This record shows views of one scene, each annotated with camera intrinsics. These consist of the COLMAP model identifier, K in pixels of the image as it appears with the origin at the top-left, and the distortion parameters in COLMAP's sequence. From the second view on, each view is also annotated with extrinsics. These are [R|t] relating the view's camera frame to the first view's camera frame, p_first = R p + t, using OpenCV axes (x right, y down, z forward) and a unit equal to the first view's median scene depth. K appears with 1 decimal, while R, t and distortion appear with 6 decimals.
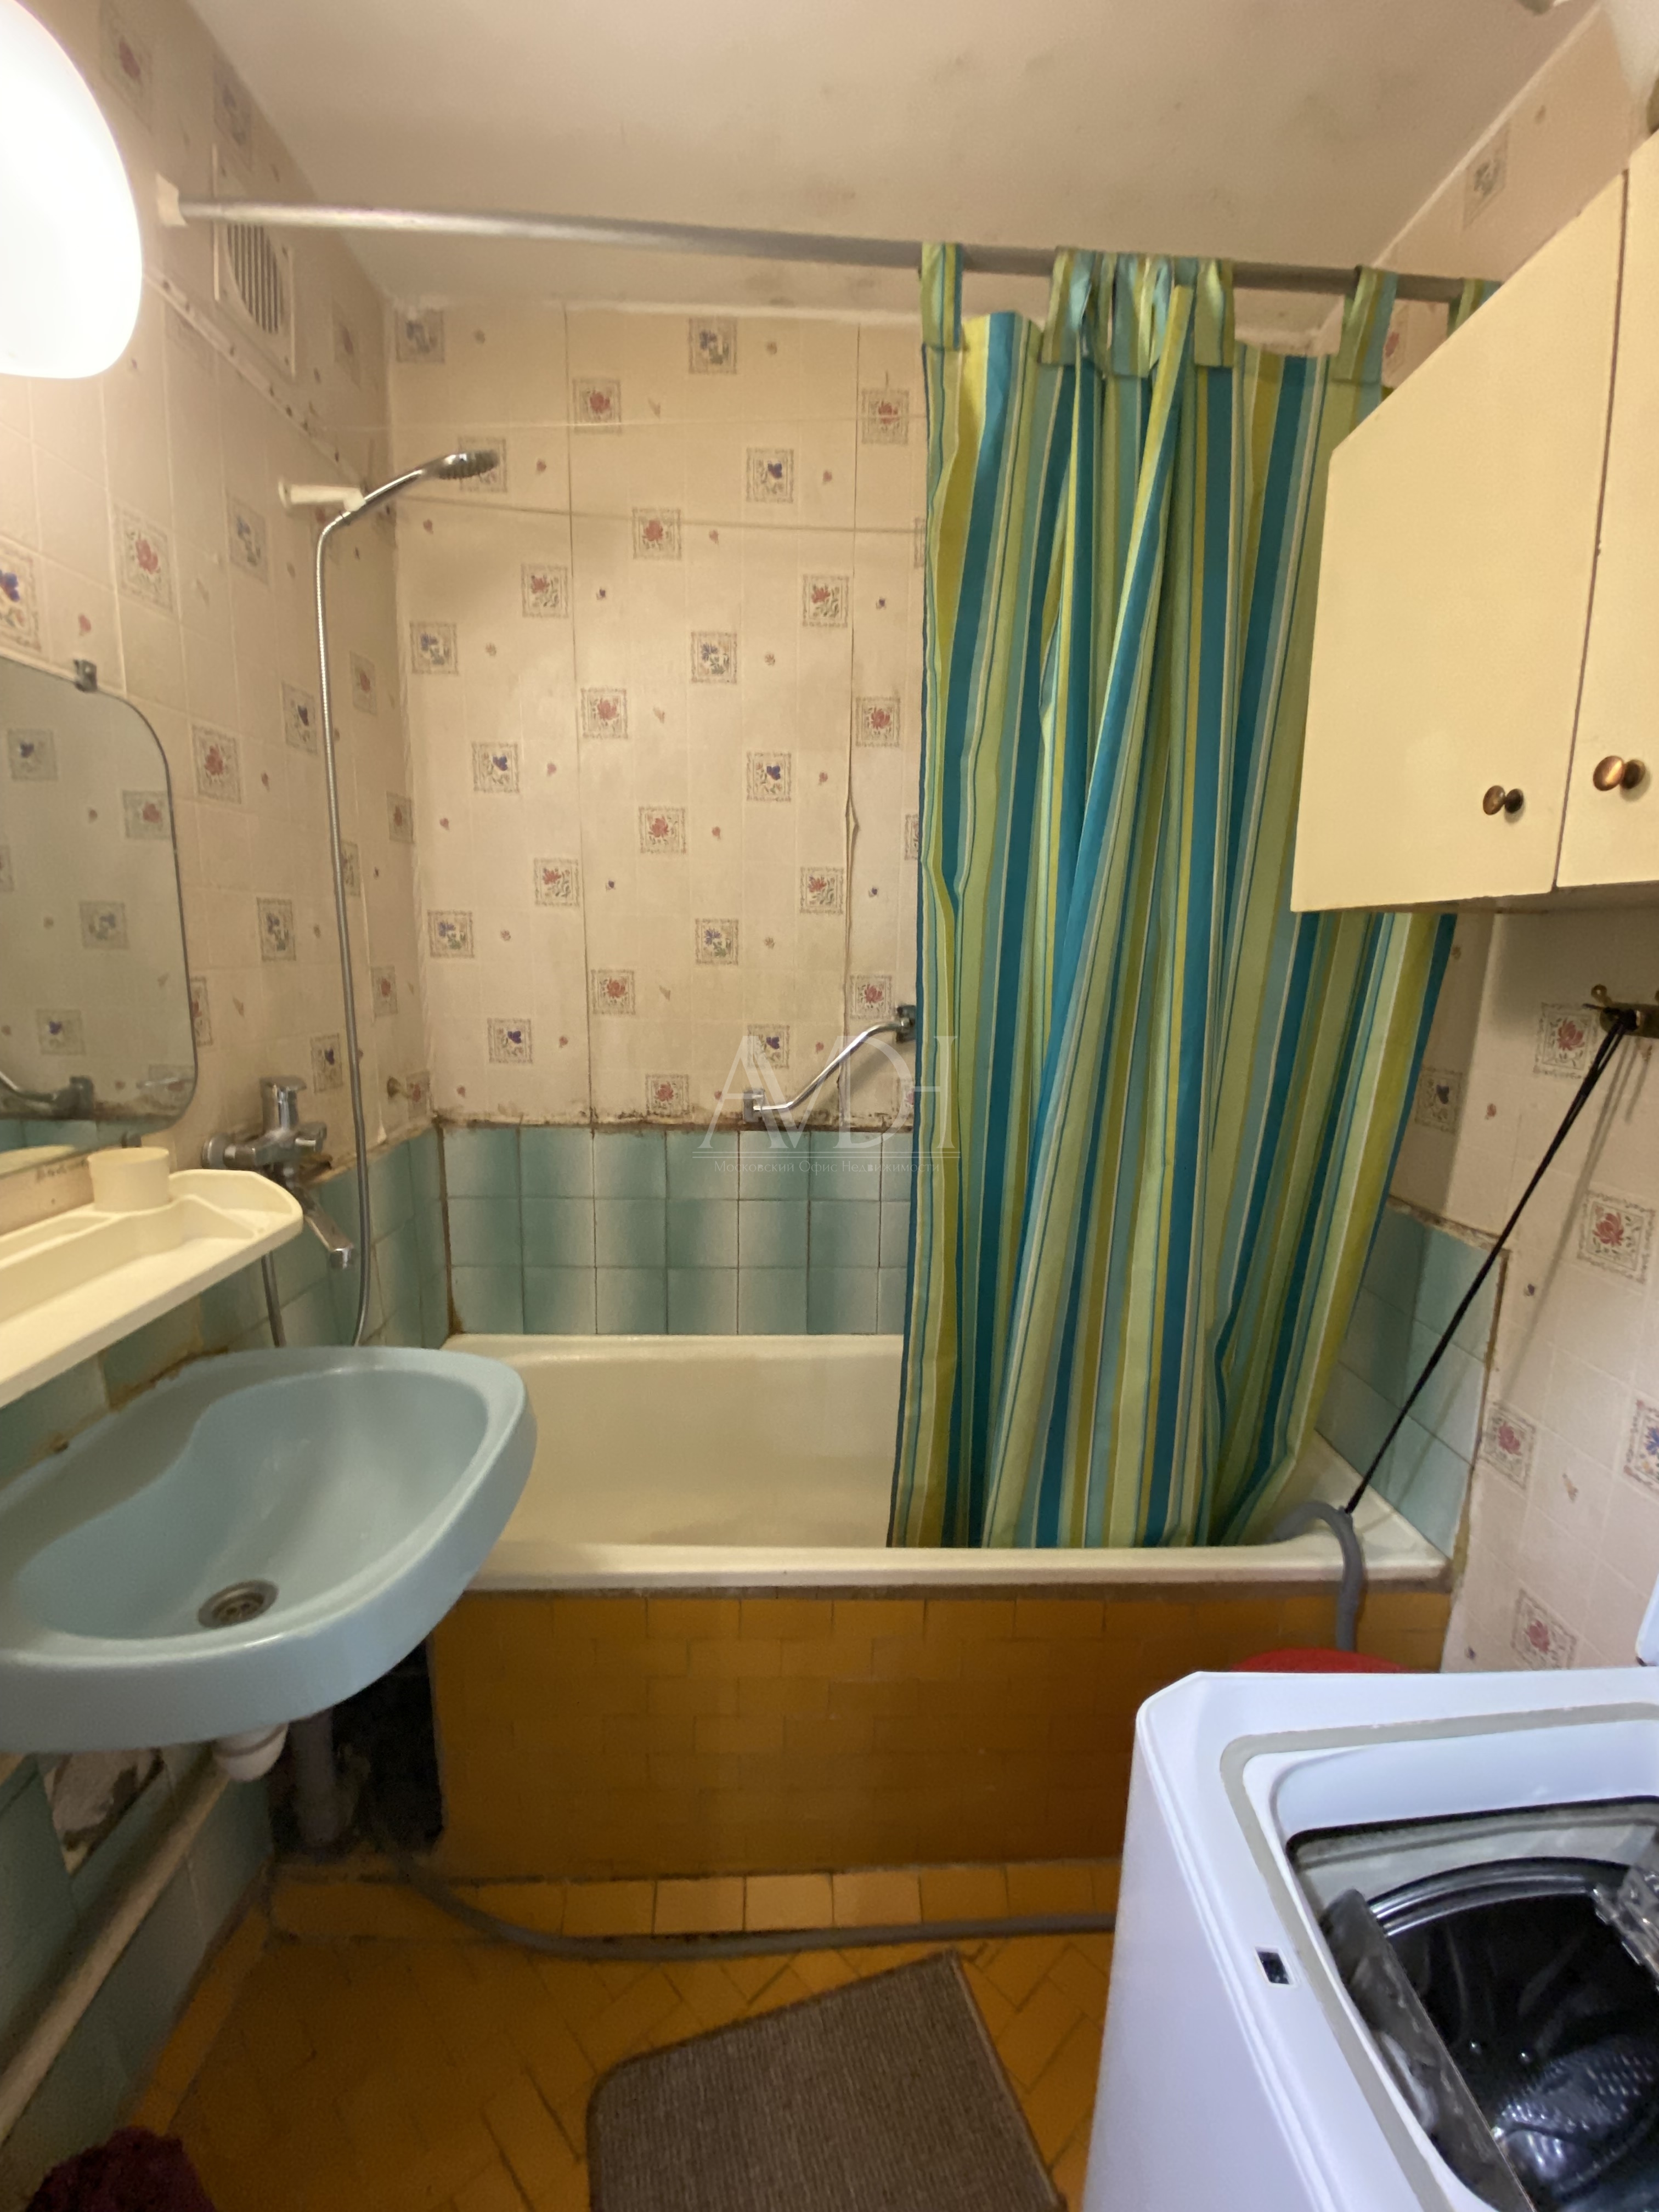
lens RADIAL K [[883.3, 0, 832.3], [0, 883.3, 1099.7], [0, 0, 1]] dist [0.014129, -0.017333]
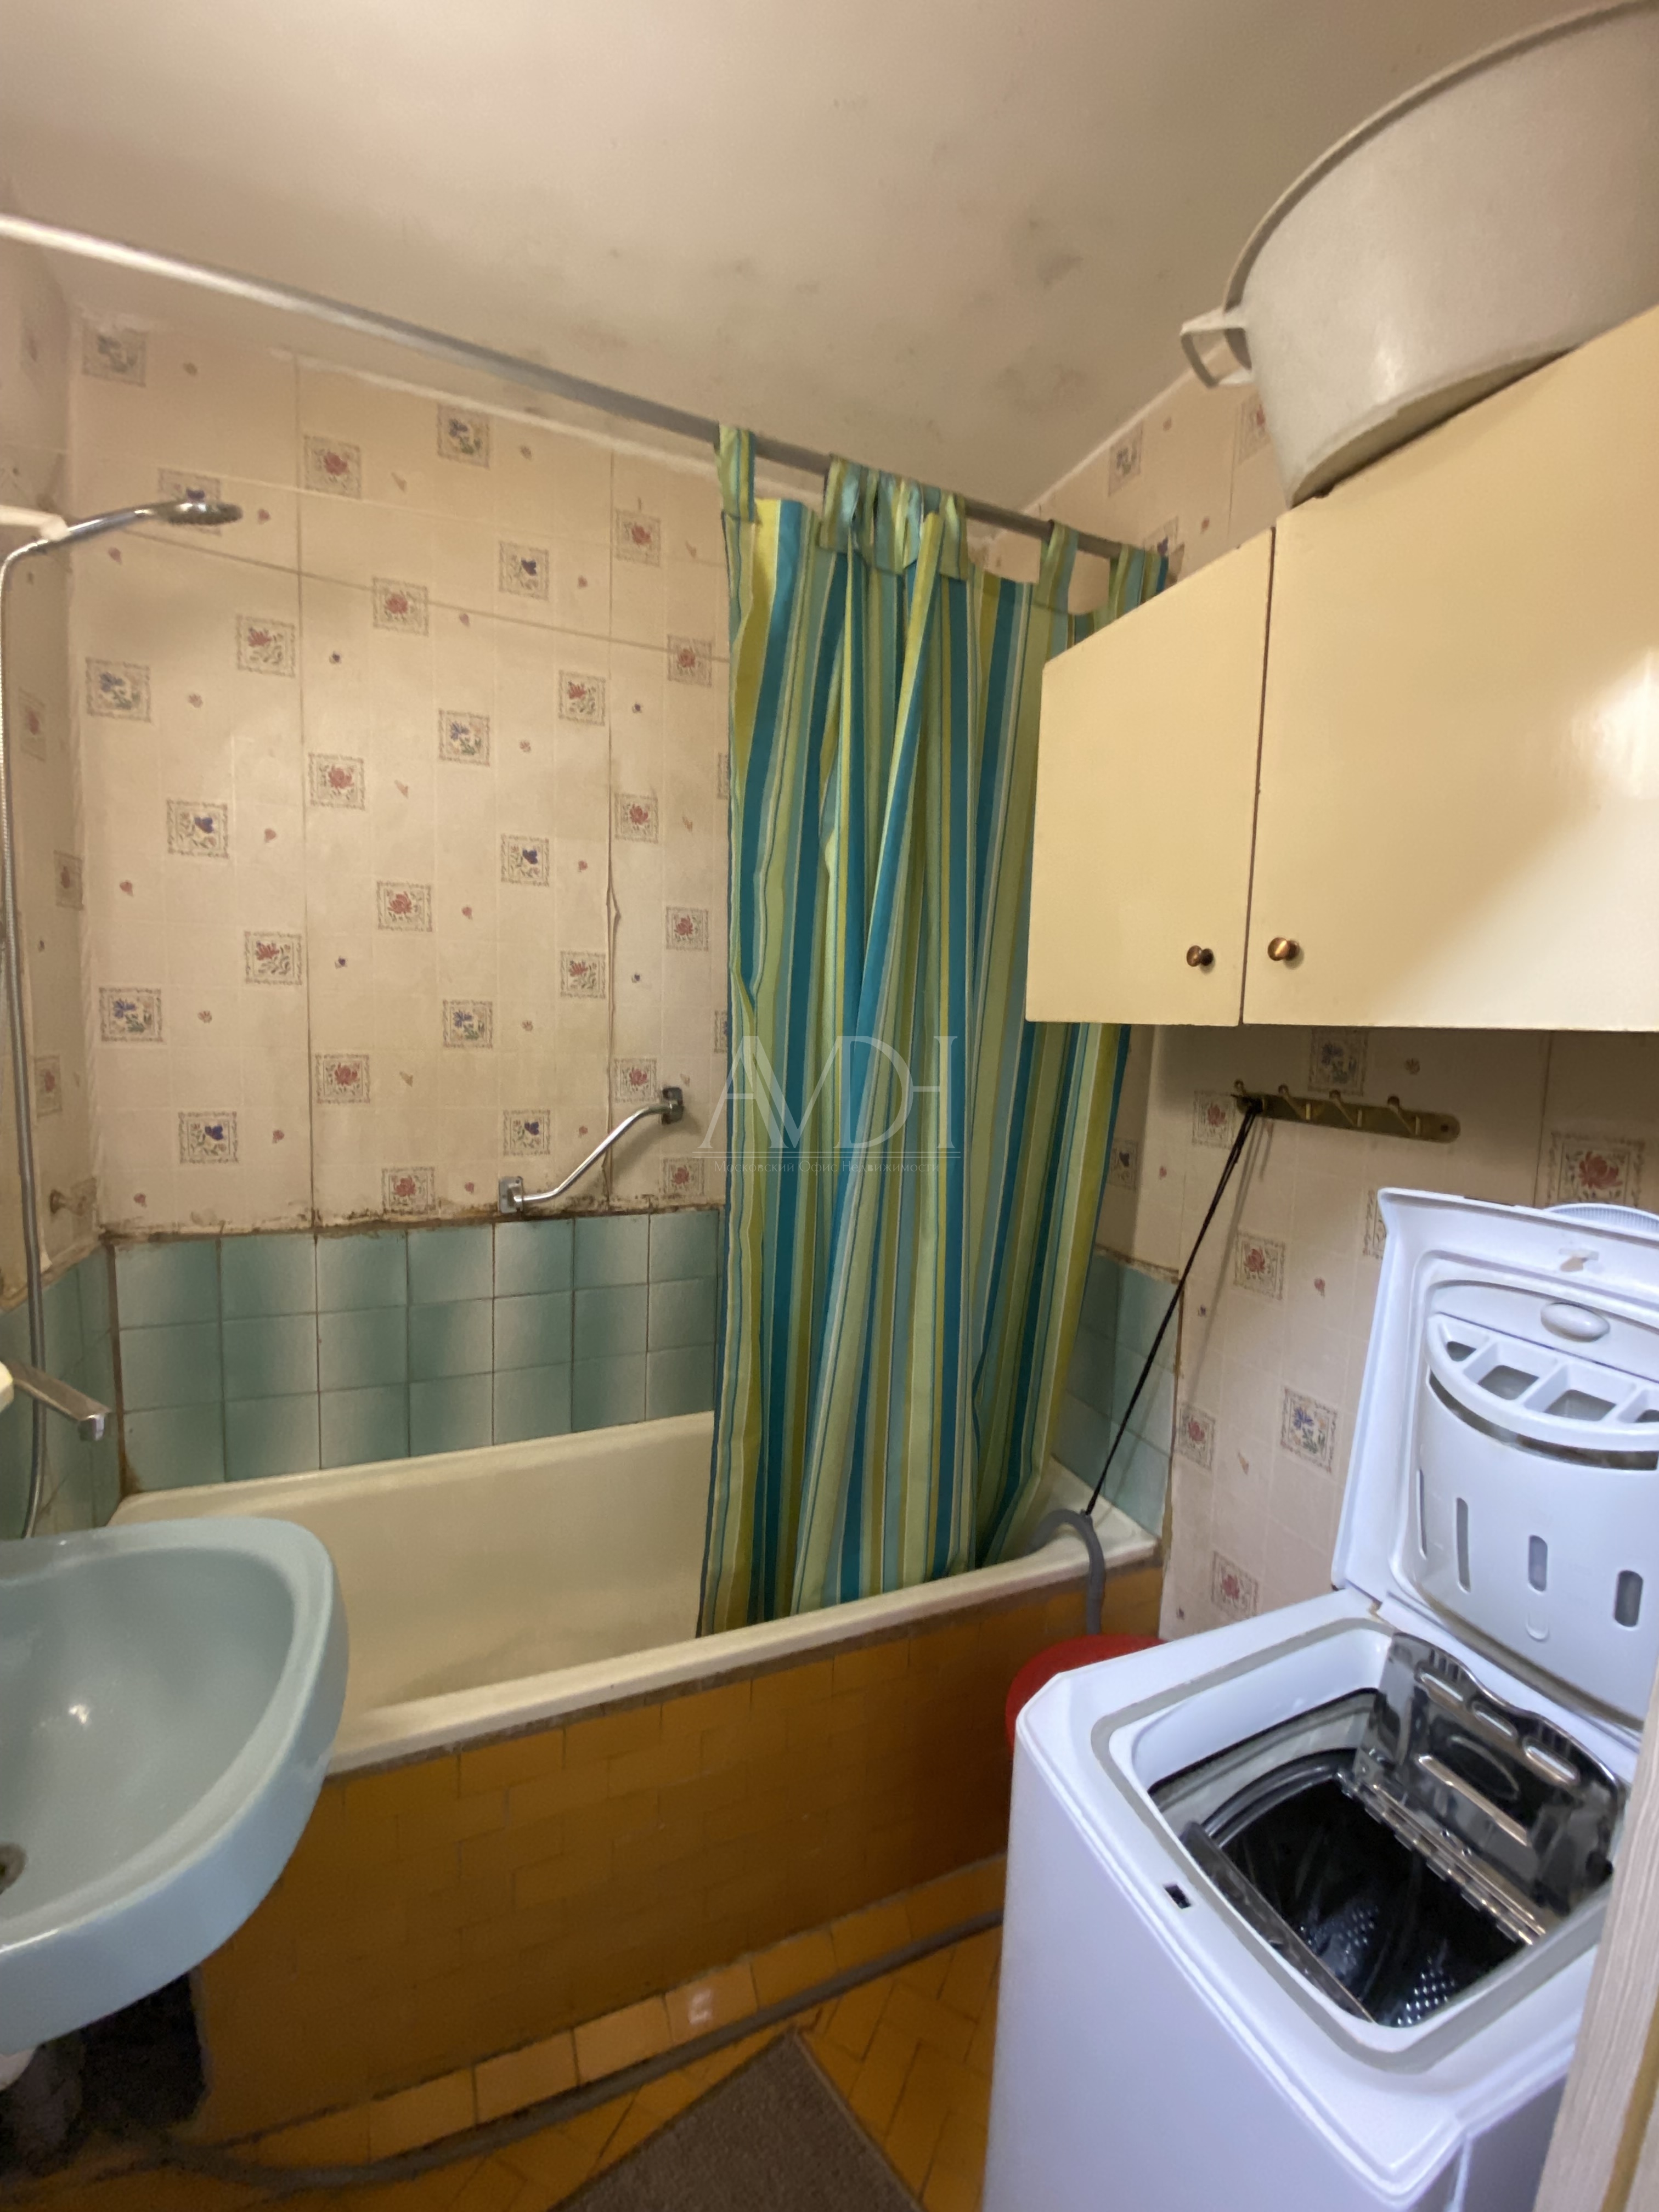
lens RADIAL K [[883.3, 0, 830.2], [0, 883.3, 1102.0], [0, 0, 1]] dist [0.014129, -0.017333]
pose [[0.934059, -0.022143, 0.356430, -0.157070], [0.045093, 0.997400, -0.056210, -0.037827], [-0.354259, 0.068576, 0.932630, -0.031475]]
